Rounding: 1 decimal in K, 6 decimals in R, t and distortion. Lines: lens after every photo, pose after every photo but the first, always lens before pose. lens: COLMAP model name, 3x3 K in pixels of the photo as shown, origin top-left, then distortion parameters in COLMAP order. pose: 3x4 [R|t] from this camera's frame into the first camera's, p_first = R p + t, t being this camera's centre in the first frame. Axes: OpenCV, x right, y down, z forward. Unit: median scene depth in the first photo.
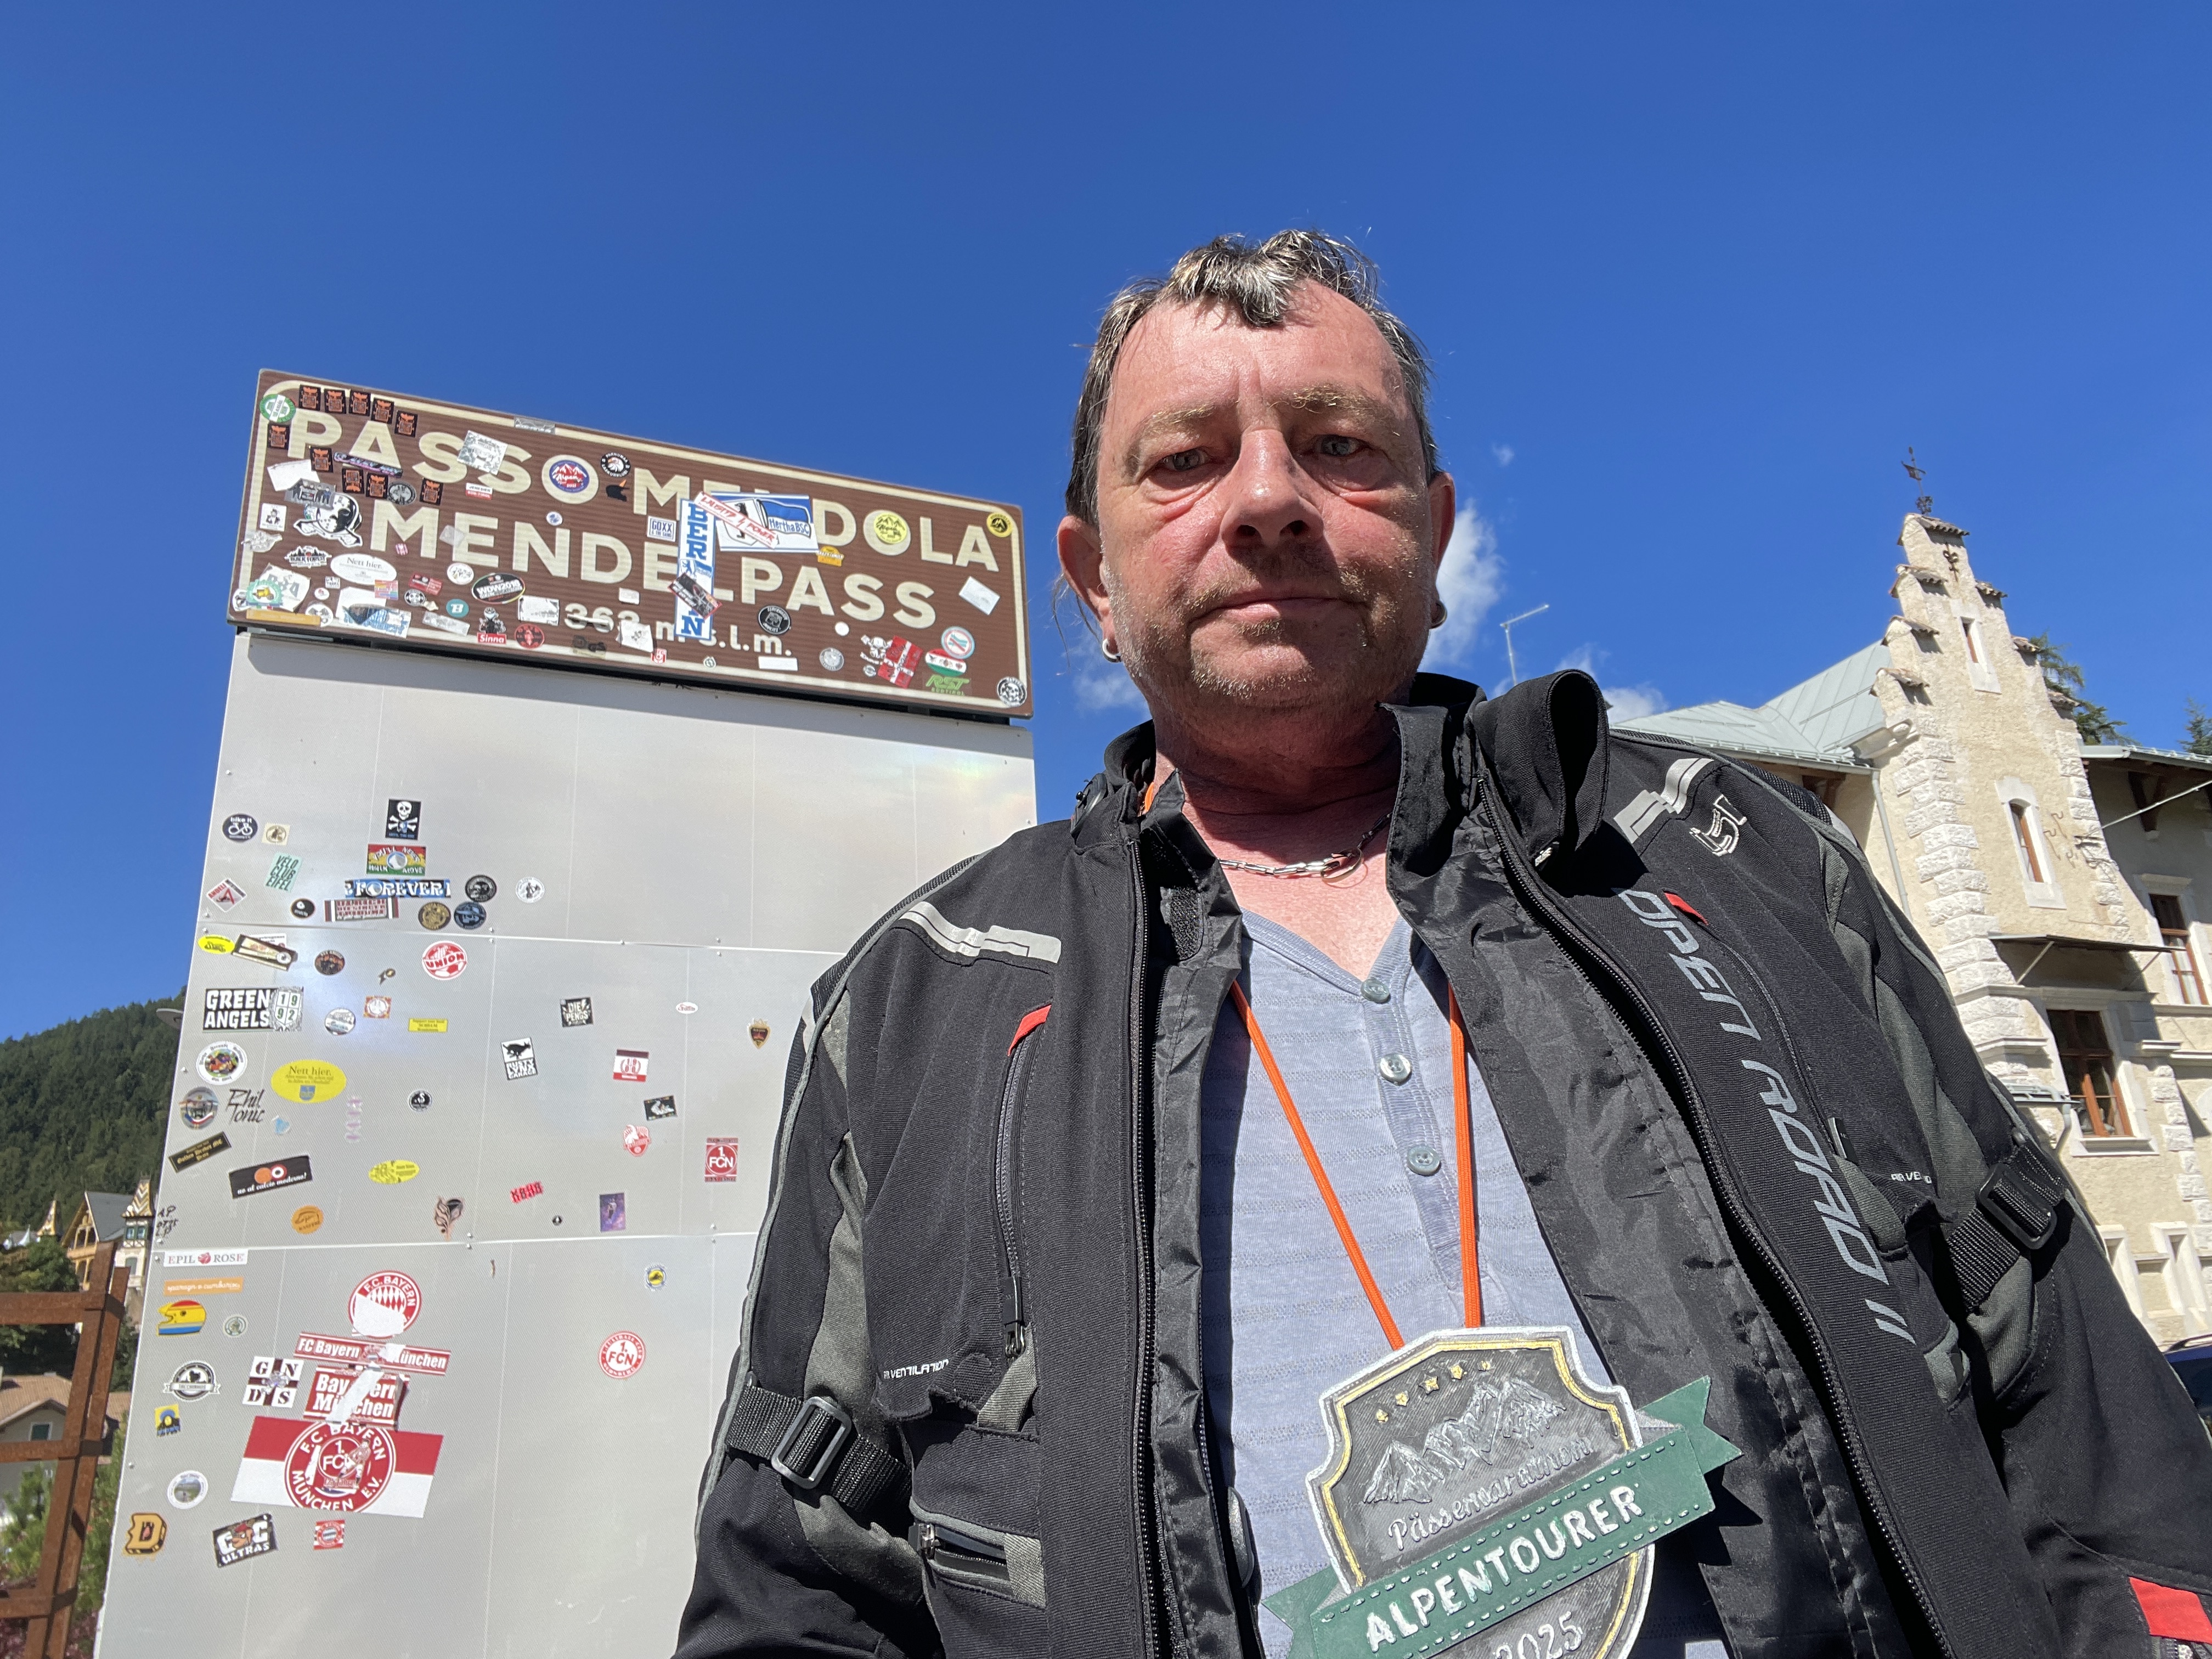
lens RADIAL K [[1542.5, 0, 1158.1], [0, 1542.5, 851.1], [0, 0, 1]] dist [0.029256, -0.019067]
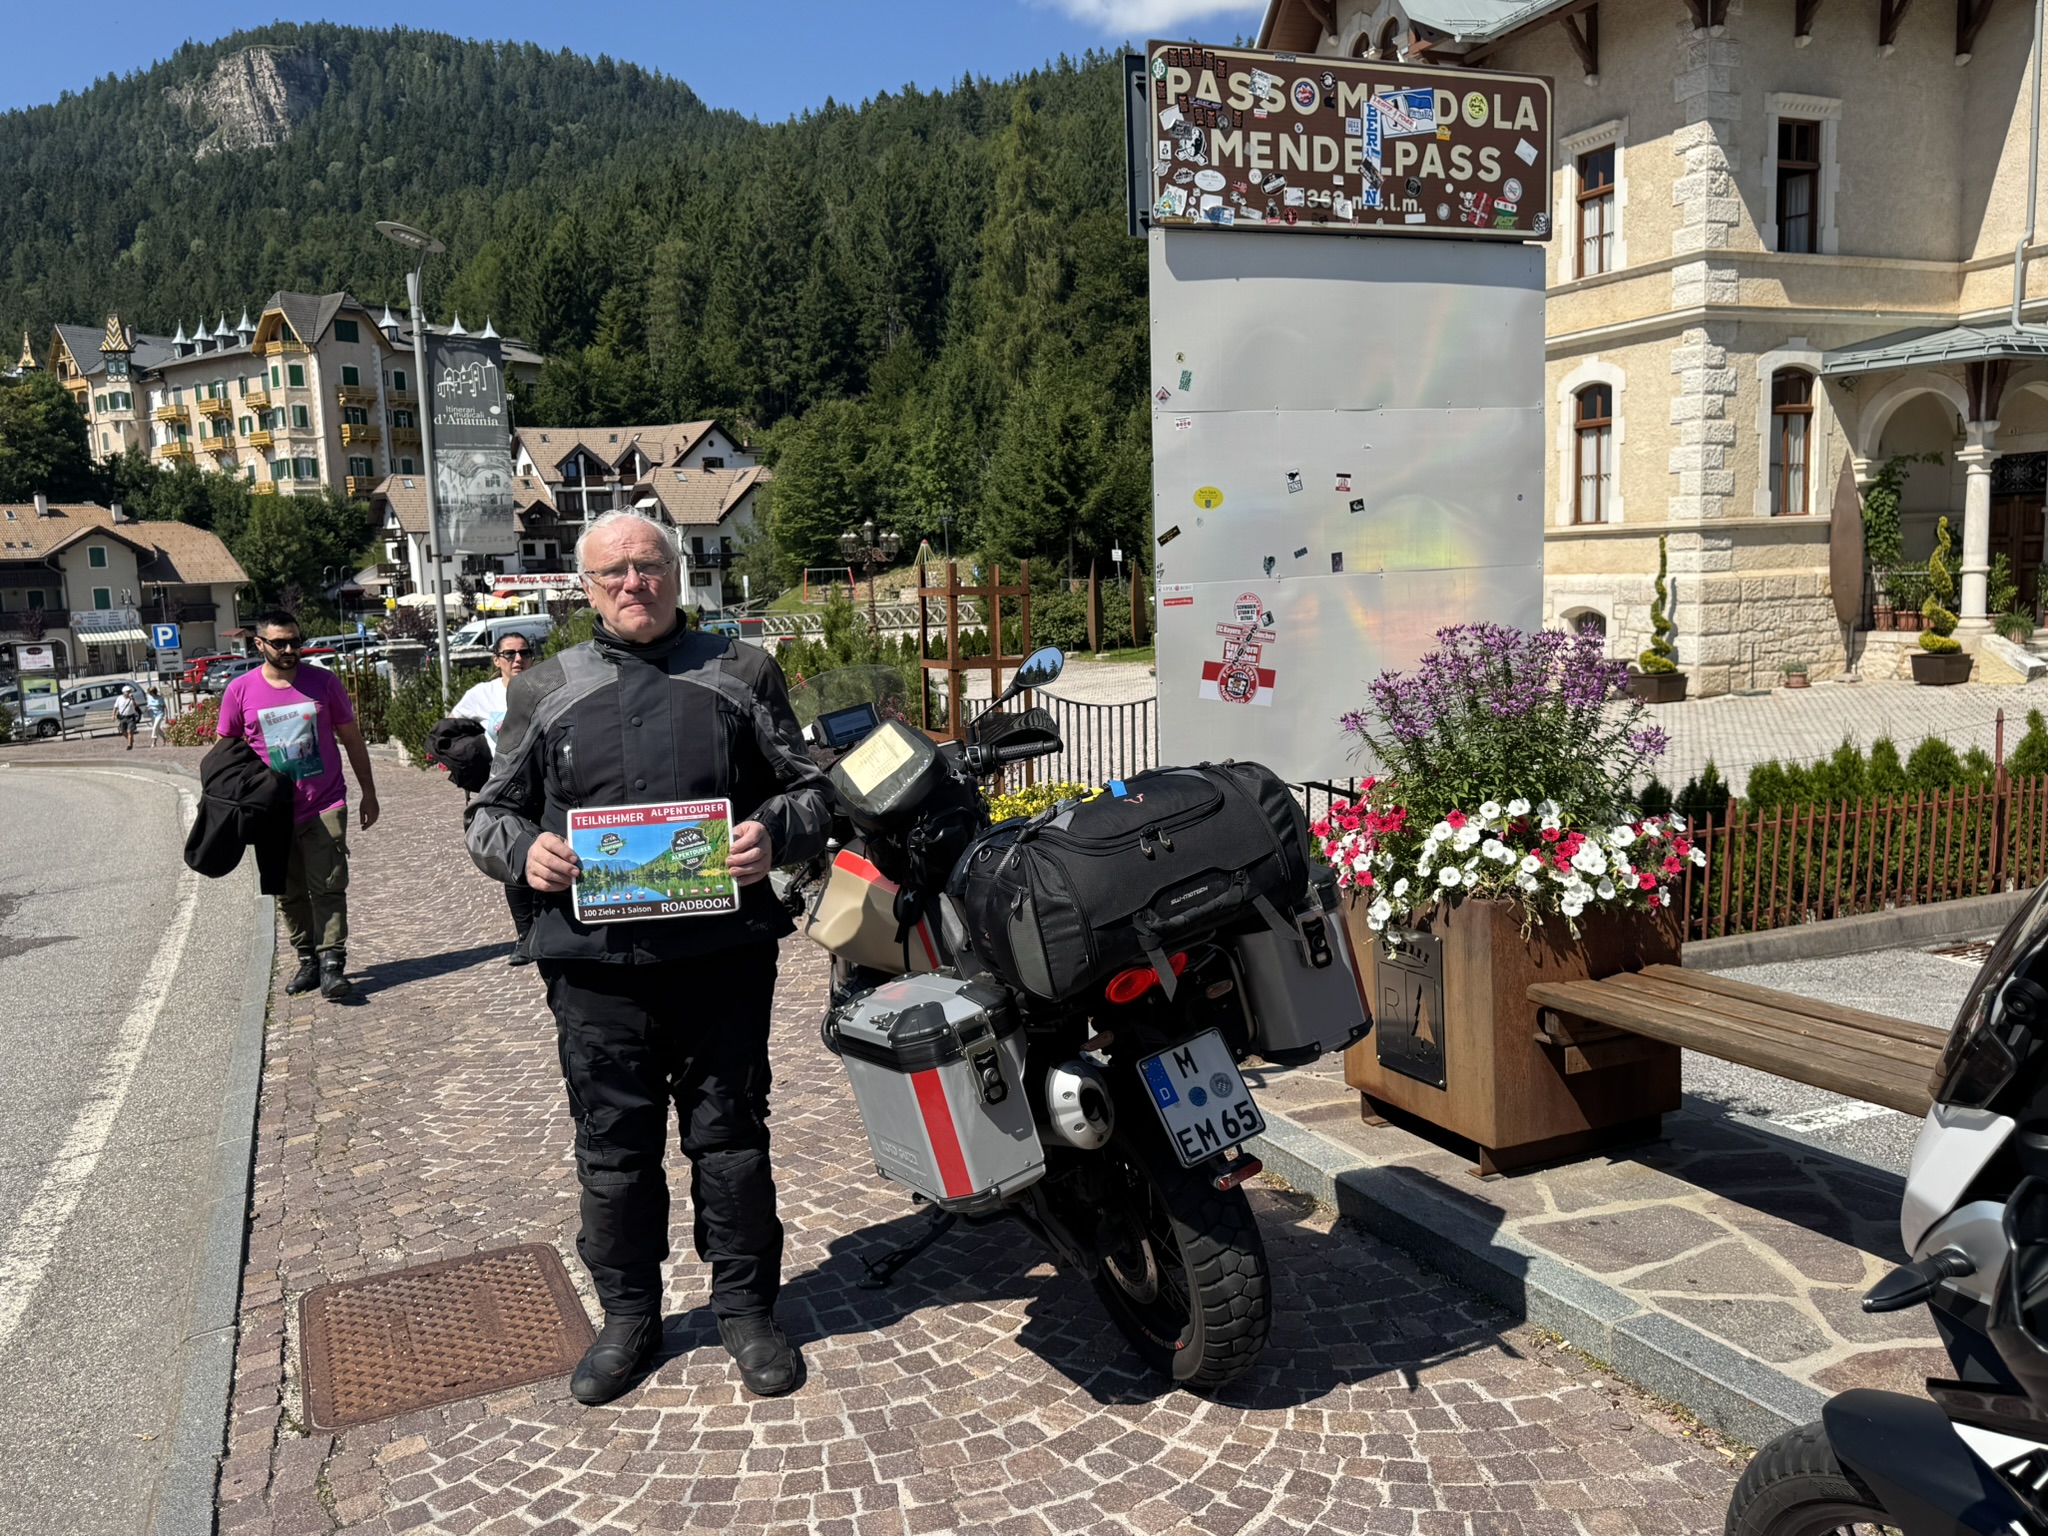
lens RADIAL K [[1642.6, 0, 1005.4], [0, 1642.6, 779.1], [0, 0, 1]] dist [0.042649, -0.042478]
pose [[0.998291, 0.044444, -0.037934, -0.605248], [-0.022303, 0.889871, 0.455667, -0.392069], [0.054008, -0.454042, 0.889342, -0.828527]]
